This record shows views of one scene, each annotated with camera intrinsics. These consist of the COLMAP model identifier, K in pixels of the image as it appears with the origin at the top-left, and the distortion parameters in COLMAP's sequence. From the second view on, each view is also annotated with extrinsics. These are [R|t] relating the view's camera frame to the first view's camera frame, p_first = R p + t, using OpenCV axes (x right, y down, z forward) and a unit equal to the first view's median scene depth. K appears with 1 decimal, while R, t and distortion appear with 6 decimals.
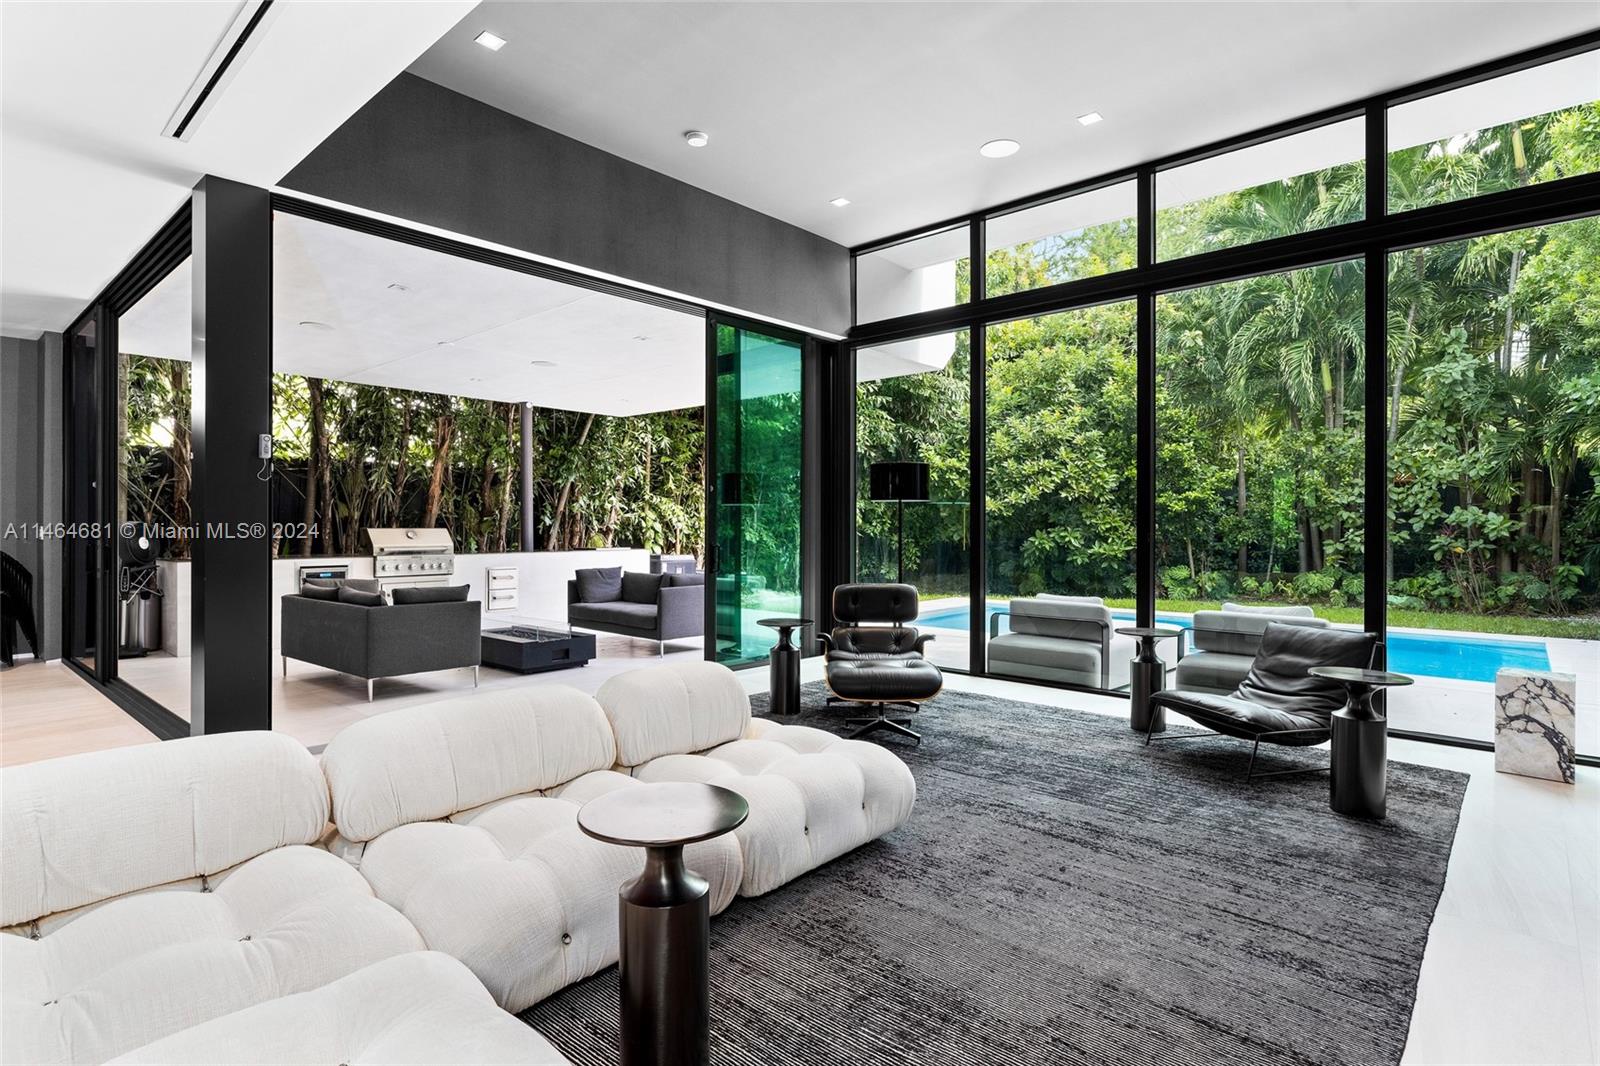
lens RADIAL K [[822.9, 0, 795.1], [0, 822.9, 527.0], [0, 0, 1]] dist [0.000543, -0.000229]
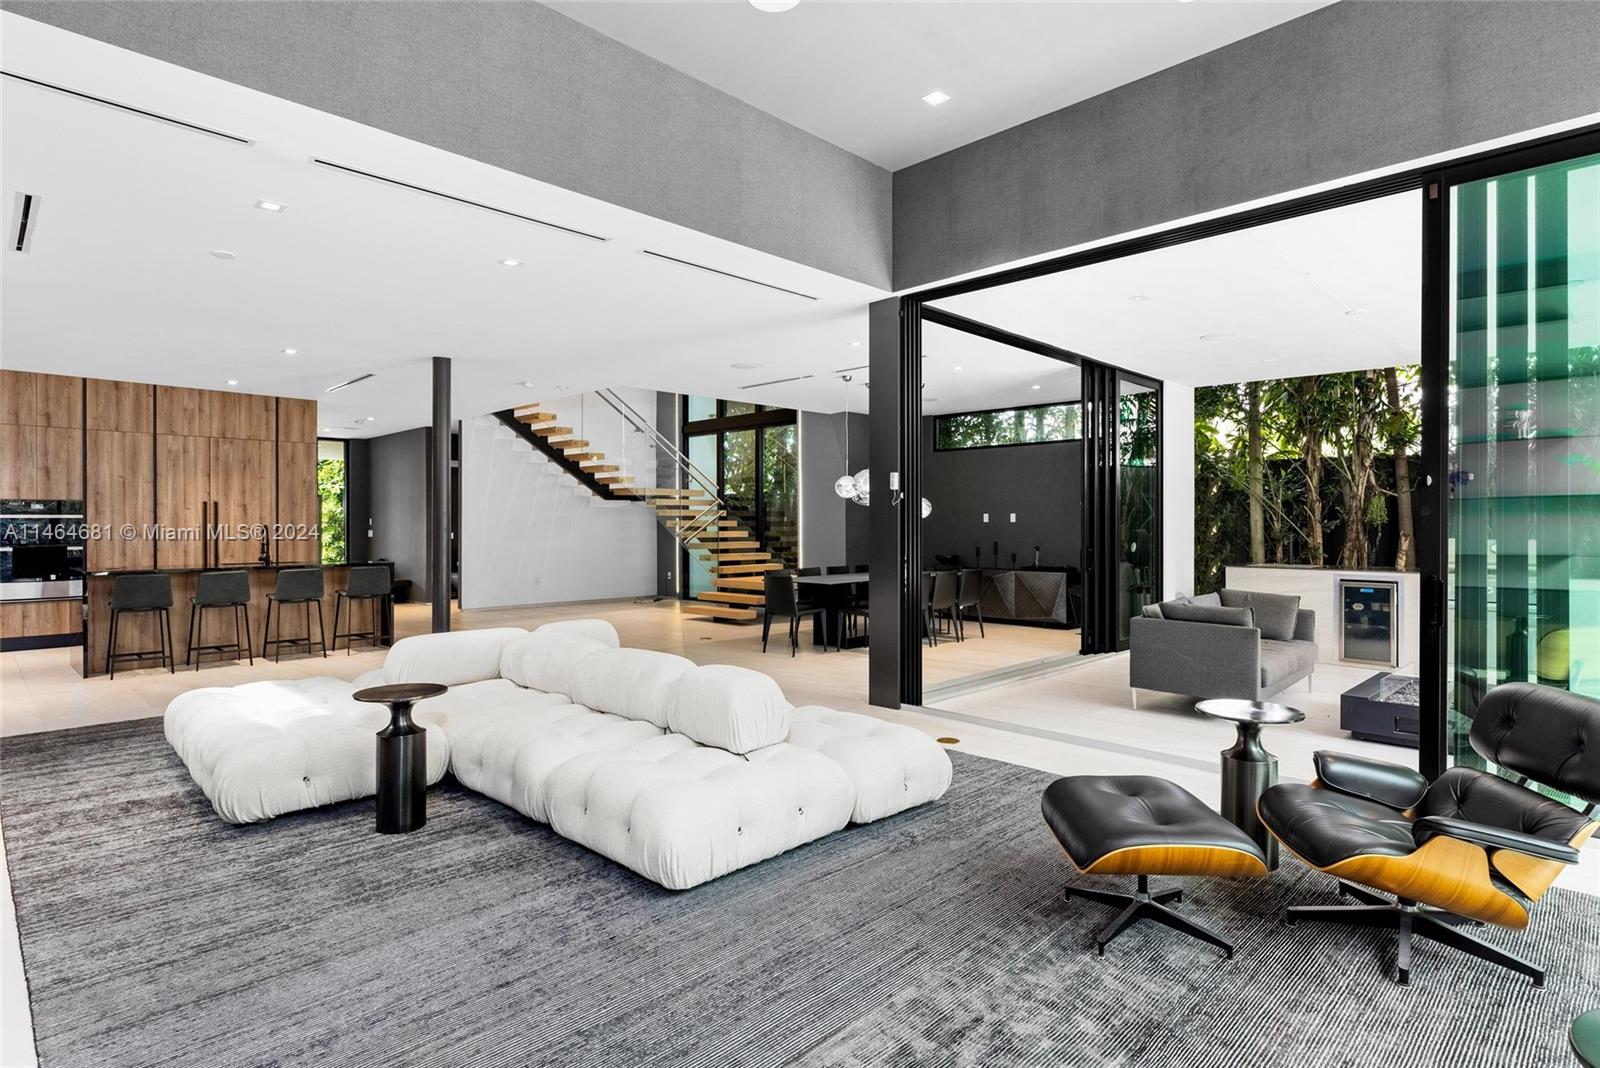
lens RADIAL K [[833.0, 0, 800.0], [0, 833.0, 534.0], [0, 0, 1]] dist [0.000511, 0.000610]
pose [[-0.054399, 0.010759, -0.998461, 0.350168], [0.000121, 0.999942, 0.010768, -0.011198], [0.998519, 0.000465, -0.054397, 0.407820]]
